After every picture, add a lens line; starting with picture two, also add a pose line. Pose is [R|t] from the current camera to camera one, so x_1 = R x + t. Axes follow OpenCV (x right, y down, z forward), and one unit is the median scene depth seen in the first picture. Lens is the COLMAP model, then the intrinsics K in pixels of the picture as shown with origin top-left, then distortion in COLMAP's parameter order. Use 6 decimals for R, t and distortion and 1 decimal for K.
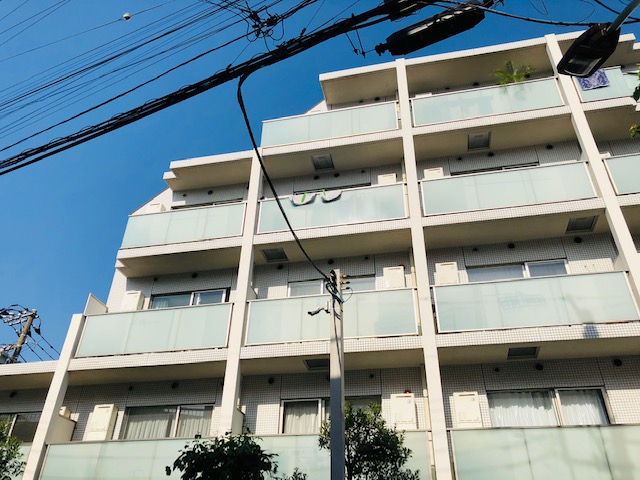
lens RADIAL K [[515.1, 0, 315.6], [0, 515.1, 239.4], [0, 0, 1]] dist [0.007494, -0.013031]
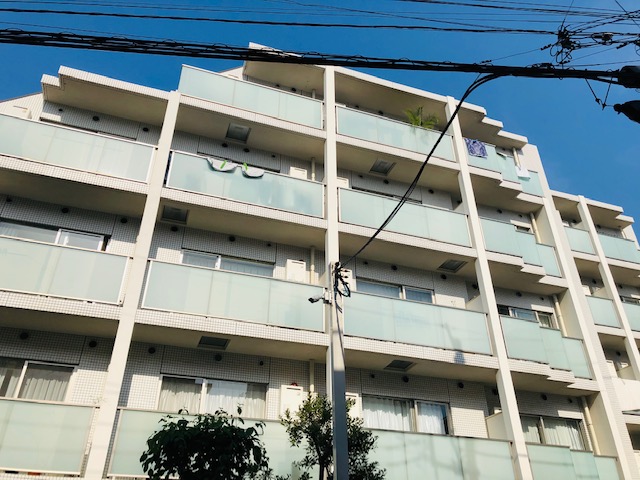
lens RADIAL K [[515.1, 0, 318.3], [0, 515.1, 242.8], [0, 0, 1]] dist [0.007494, -0.013031]
pose [[0.857408, 0.259198, 0.444598, -0.280705], [-0.274647, 0.961057, -0.030634, 0.040428], [-0.435225, -0.095841, 0.895206, 0.083575]]
